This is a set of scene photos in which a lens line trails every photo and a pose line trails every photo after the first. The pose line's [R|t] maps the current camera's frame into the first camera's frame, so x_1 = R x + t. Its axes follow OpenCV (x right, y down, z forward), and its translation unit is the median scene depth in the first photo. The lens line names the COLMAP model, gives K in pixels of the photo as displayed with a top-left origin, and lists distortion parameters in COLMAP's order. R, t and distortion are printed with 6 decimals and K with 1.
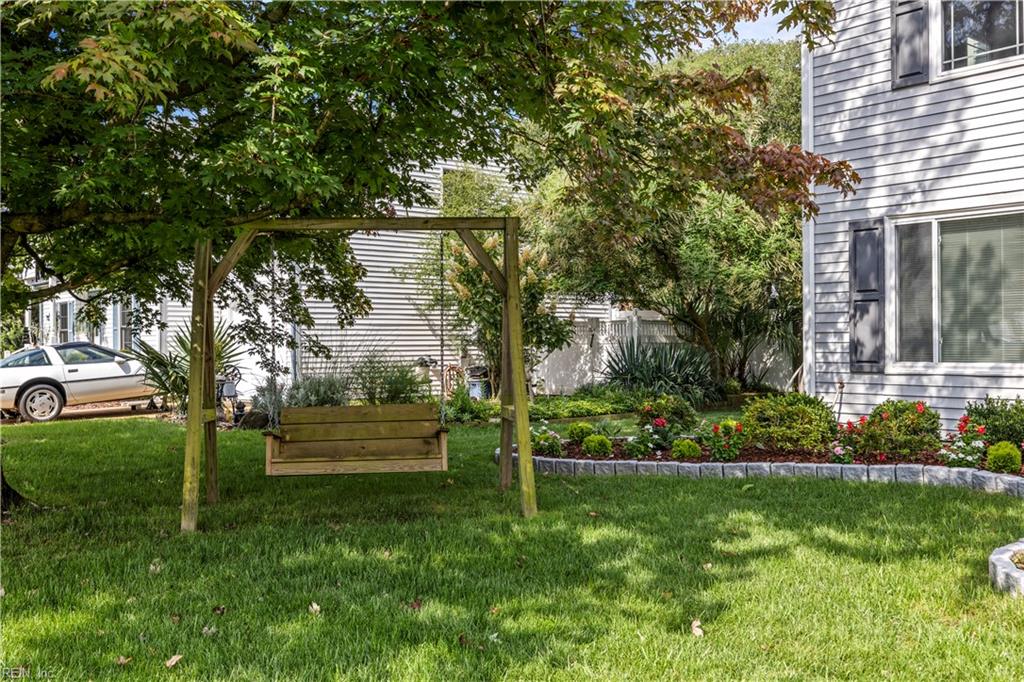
lens RADIAL K [[999.8, 0, 511.7], [0, 999.8, 339.3], [0, 0, 1]] dist [0.007472, 0.000000]
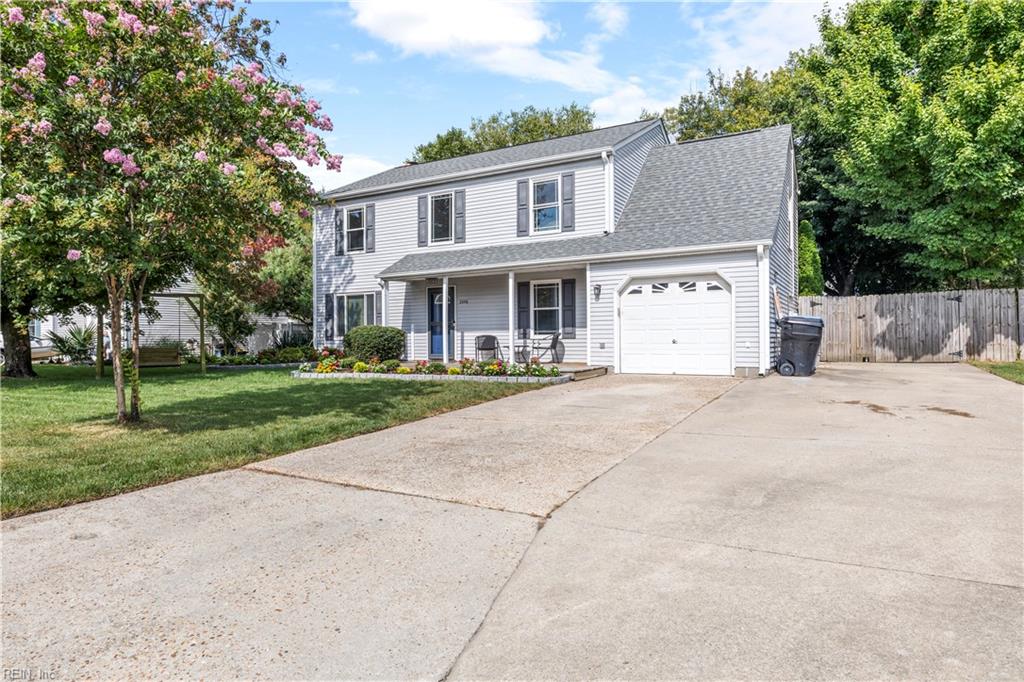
lens RADIAL K [[584.9, 0, 514.6], [0, 584.9, 337.8], [0, 0, 1]] dist [0.000234, -0.000400]
pose [[0.928230, -0.005239, 0.371970, 0.201292], [0.003495, 0.999980, 0.005362, 0.018113], [-0.371990, -0.003677, 0.928229, -1.039189]]
